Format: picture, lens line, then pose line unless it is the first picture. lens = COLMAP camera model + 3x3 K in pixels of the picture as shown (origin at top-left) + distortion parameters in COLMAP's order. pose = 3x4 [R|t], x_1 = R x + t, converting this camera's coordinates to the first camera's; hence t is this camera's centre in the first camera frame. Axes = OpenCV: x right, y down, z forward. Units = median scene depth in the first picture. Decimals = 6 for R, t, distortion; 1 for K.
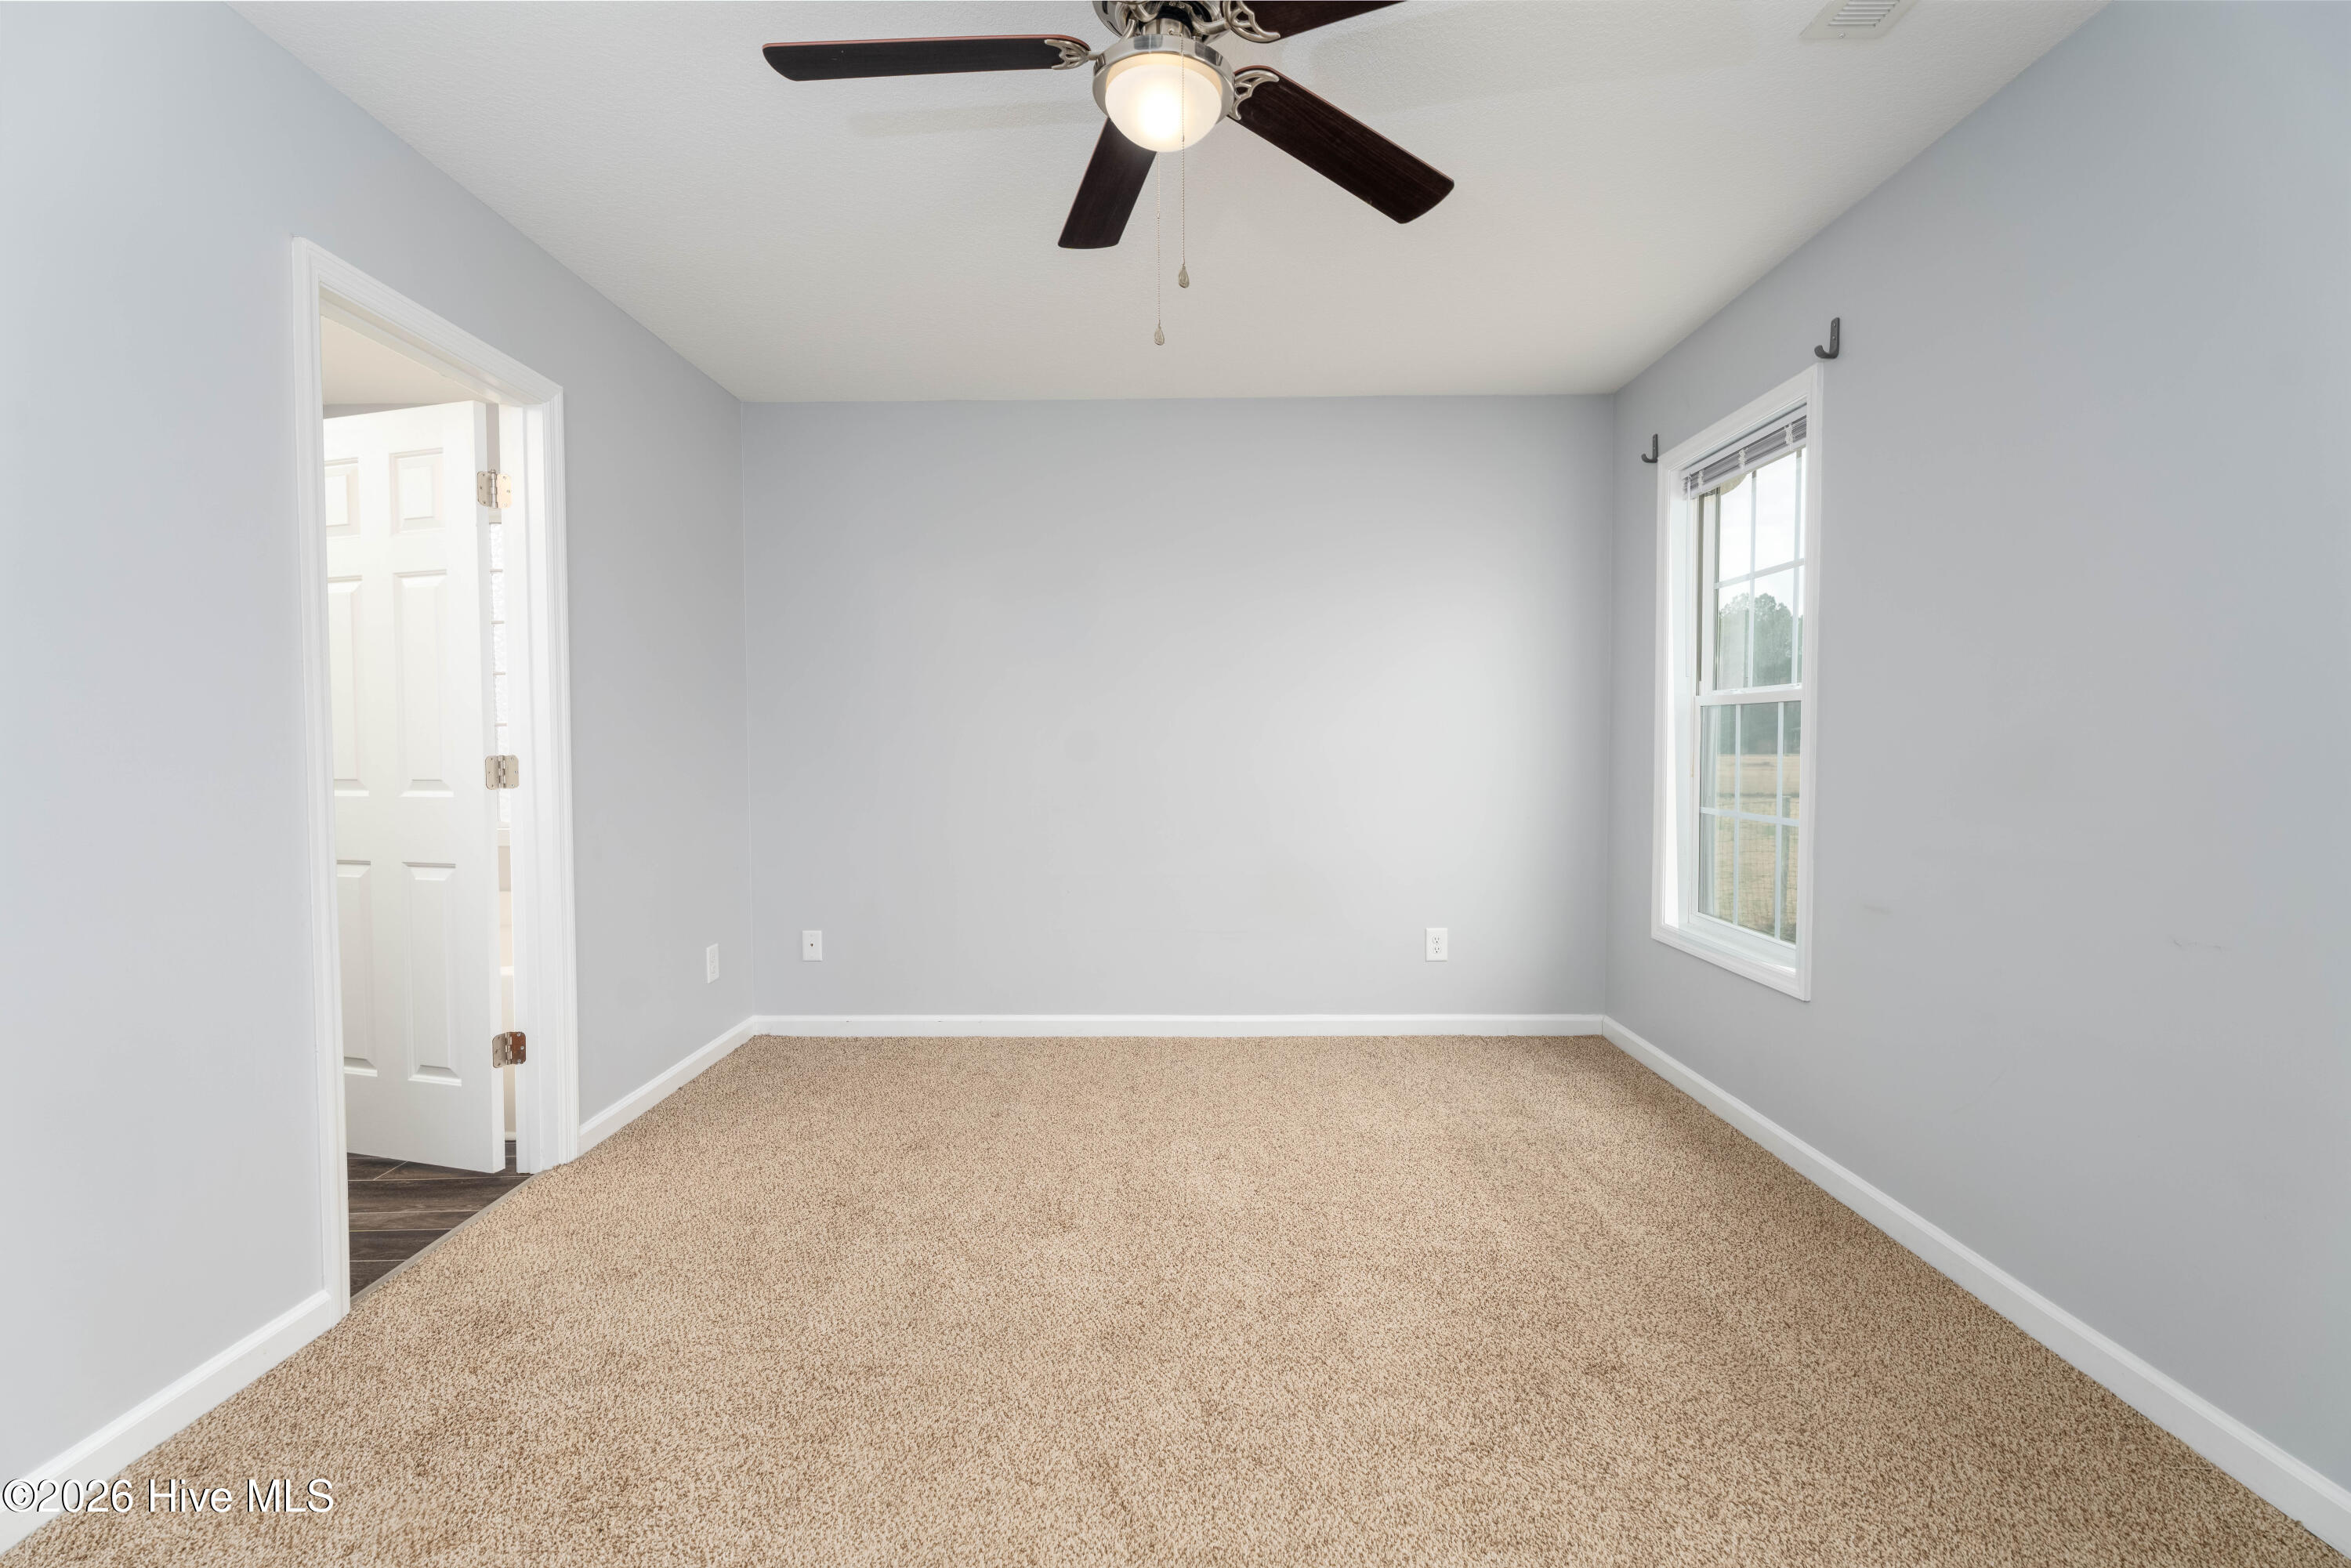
lens RADIAL K [[1044.7, 0, 1169.5], [0, 1044.7, 777.8], [0, 0, 1]] dist [0.006394, -0.002383]
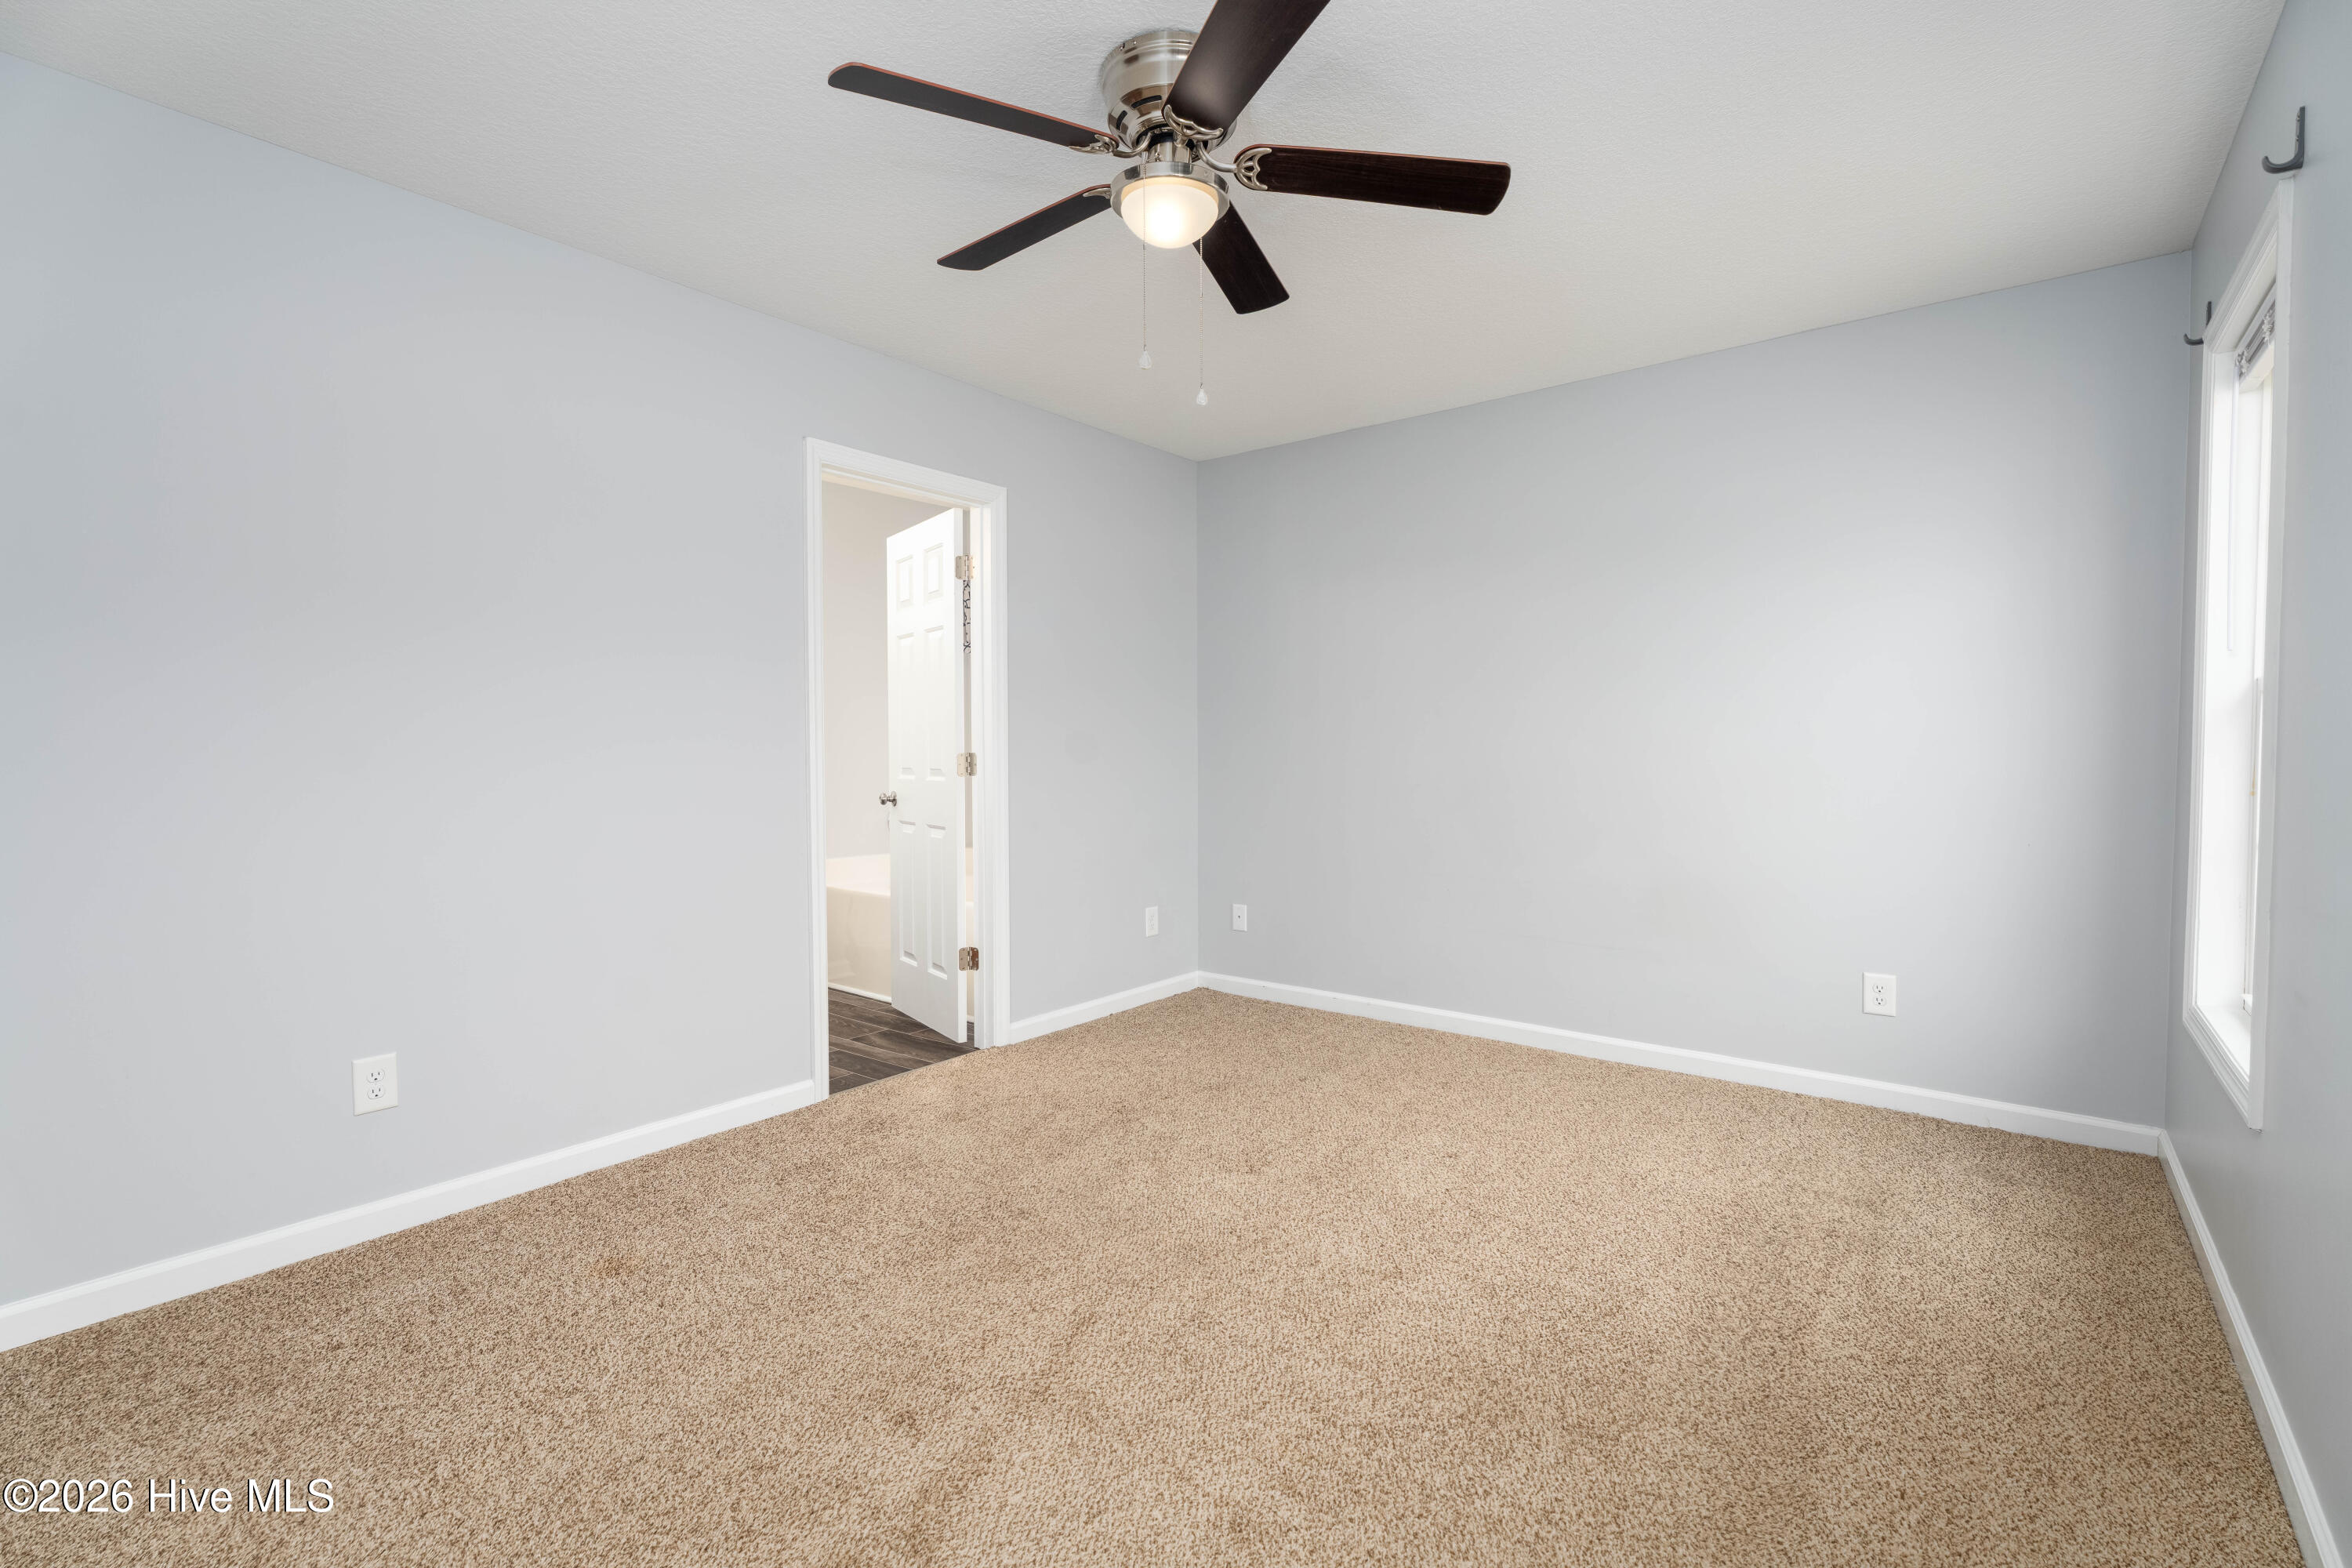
lens RADIAL K [[1045.2, 0, 1174.2], [0, 1045.2, 779.8], [0, 0, 1]] dist [0.006394, -0.002383]
pose [[0.792507, 0.021143, -0.609496, 0.456838], [-0.020748, 0.999755, 0.007702, -0.001875], [0.609510, 0.006542, 0.792752, 0.037100]]
